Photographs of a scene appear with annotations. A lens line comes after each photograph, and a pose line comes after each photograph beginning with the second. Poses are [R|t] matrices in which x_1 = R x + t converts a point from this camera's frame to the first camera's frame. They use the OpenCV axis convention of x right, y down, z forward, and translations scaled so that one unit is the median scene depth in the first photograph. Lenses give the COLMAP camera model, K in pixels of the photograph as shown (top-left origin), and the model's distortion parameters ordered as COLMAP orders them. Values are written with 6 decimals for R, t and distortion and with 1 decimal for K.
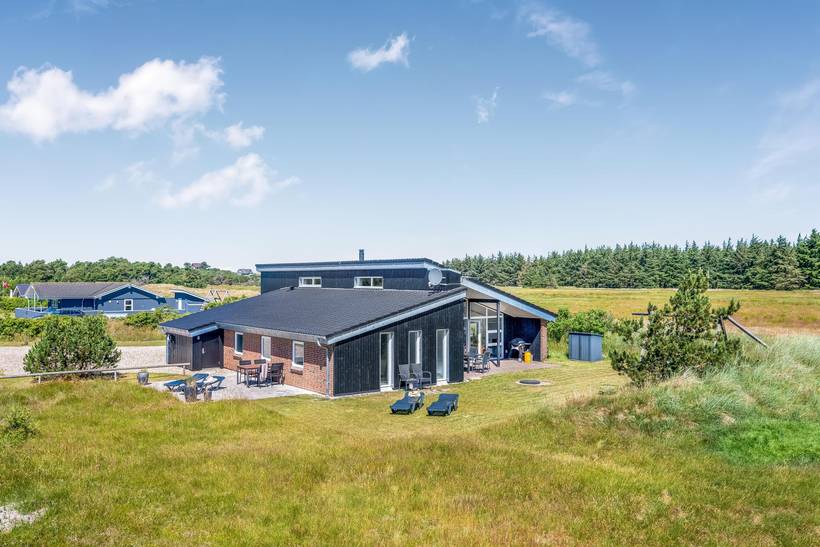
lens RADIAL K [[700.9, 0, 410.0], [0, 700.9, 273.5], [0, 0, 1]] dist [-0.004968, -0.011139]
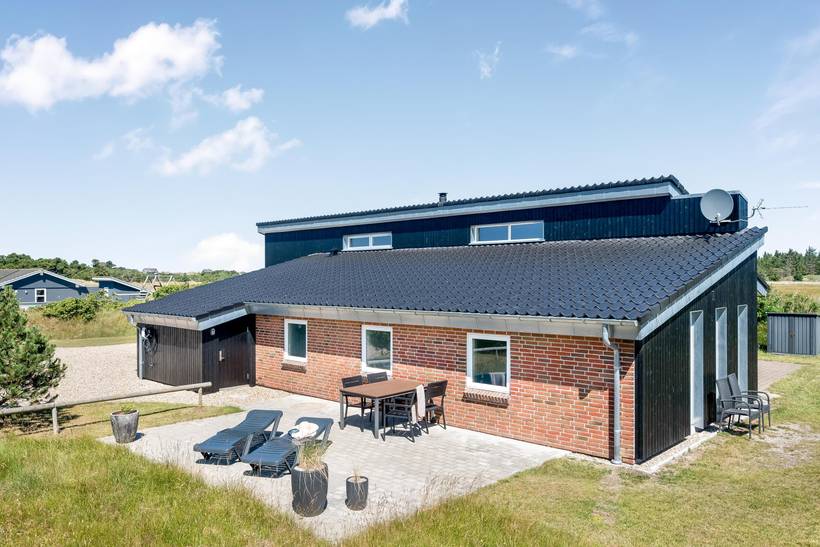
lens RADIAL K [[611.3, 0, 412.7], [0, 611.3, 288.7], [0, 0, 1]] dist [-0.004736, -0.000997]
pose [[0.984135, -0.007093, 0.177277, -0.197083], [0.002564, 0.999665, 0.025766, 0.039860], [-0.177400, -0.024903, 0.983824, 0.432370]]
